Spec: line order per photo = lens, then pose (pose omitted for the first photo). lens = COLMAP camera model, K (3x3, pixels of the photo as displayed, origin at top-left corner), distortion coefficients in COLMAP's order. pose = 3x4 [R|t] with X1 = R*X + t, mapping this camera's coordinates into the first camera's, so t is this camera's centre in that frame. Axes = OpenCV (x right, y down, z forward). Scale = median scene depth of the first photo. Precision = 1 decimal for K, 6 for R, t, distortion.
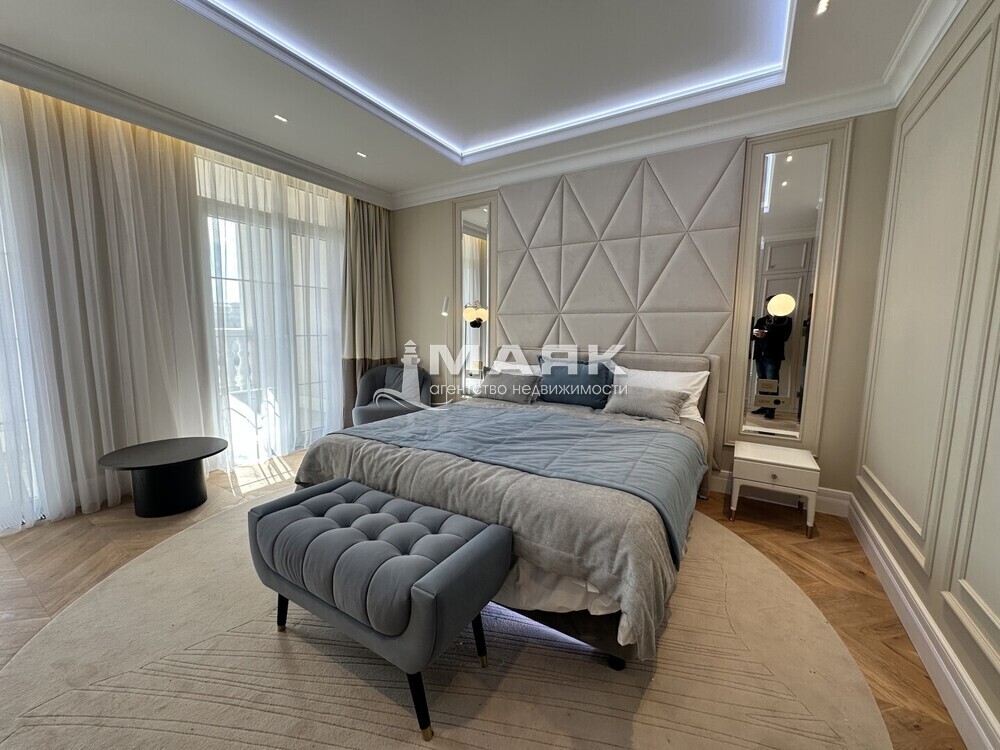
lens RADIAL K [[397.8, 0, 500.0], [0, 397.8, 375.0], [0, 0, 1]] dist [-0.004911, 0.000470]
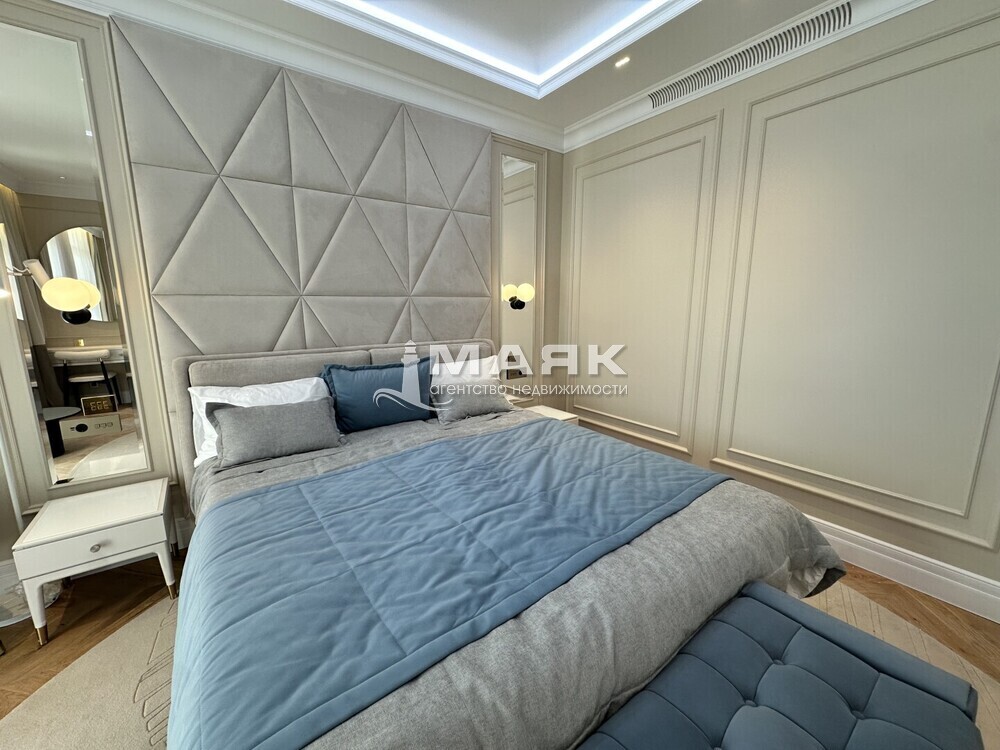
lens RADIAL K [[397.8, 0, 500.0], [0, 397.8, 375.0], [0, 0, 1]] dist [-0.004911, 0.000470]
pose [[0.375453, -0.180295, 0.909136, -0.500574], [0.110439, 0.982612, 0.149257, -0.128731], [-0.920238, 0.044365, 0.388836, 0.666194]]
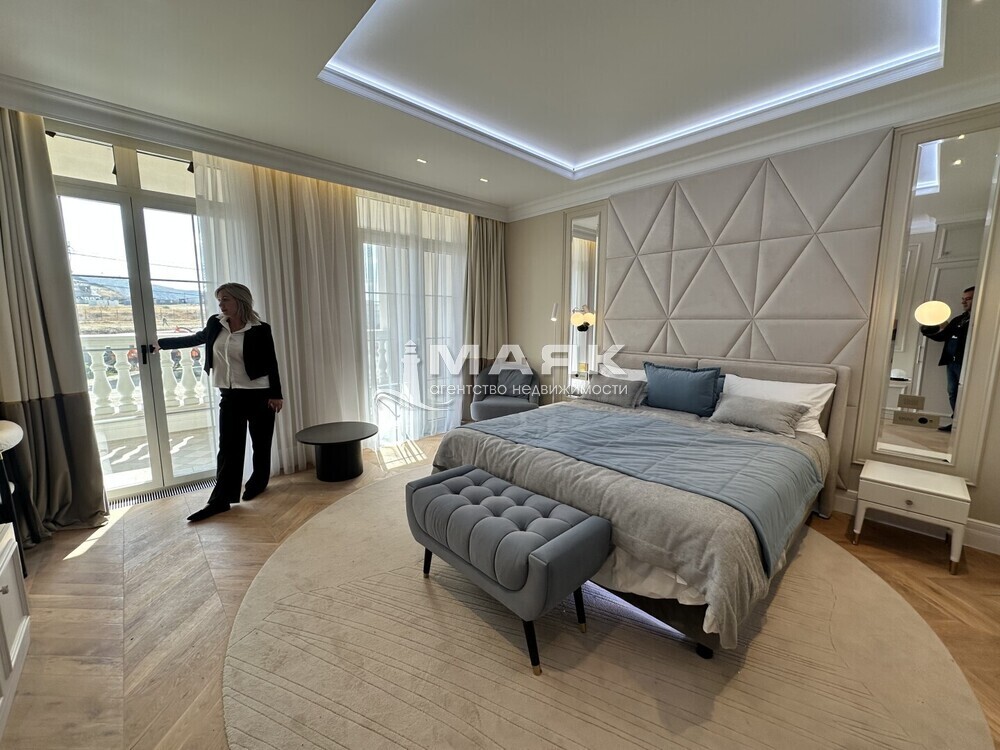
lens RADIAL K [[397.8, 0, 500.0], [0, 397.8, 375.0], [0, 0, 1]] dist [-0.004911, 0.000470]
pose [[0.966003, 0.028108, -0.256997, 0.001958], [-0.022930, 0.999470, 0.023124, -0.038442], [0.257511, -0.016445, 0.966136, -0.124593]]
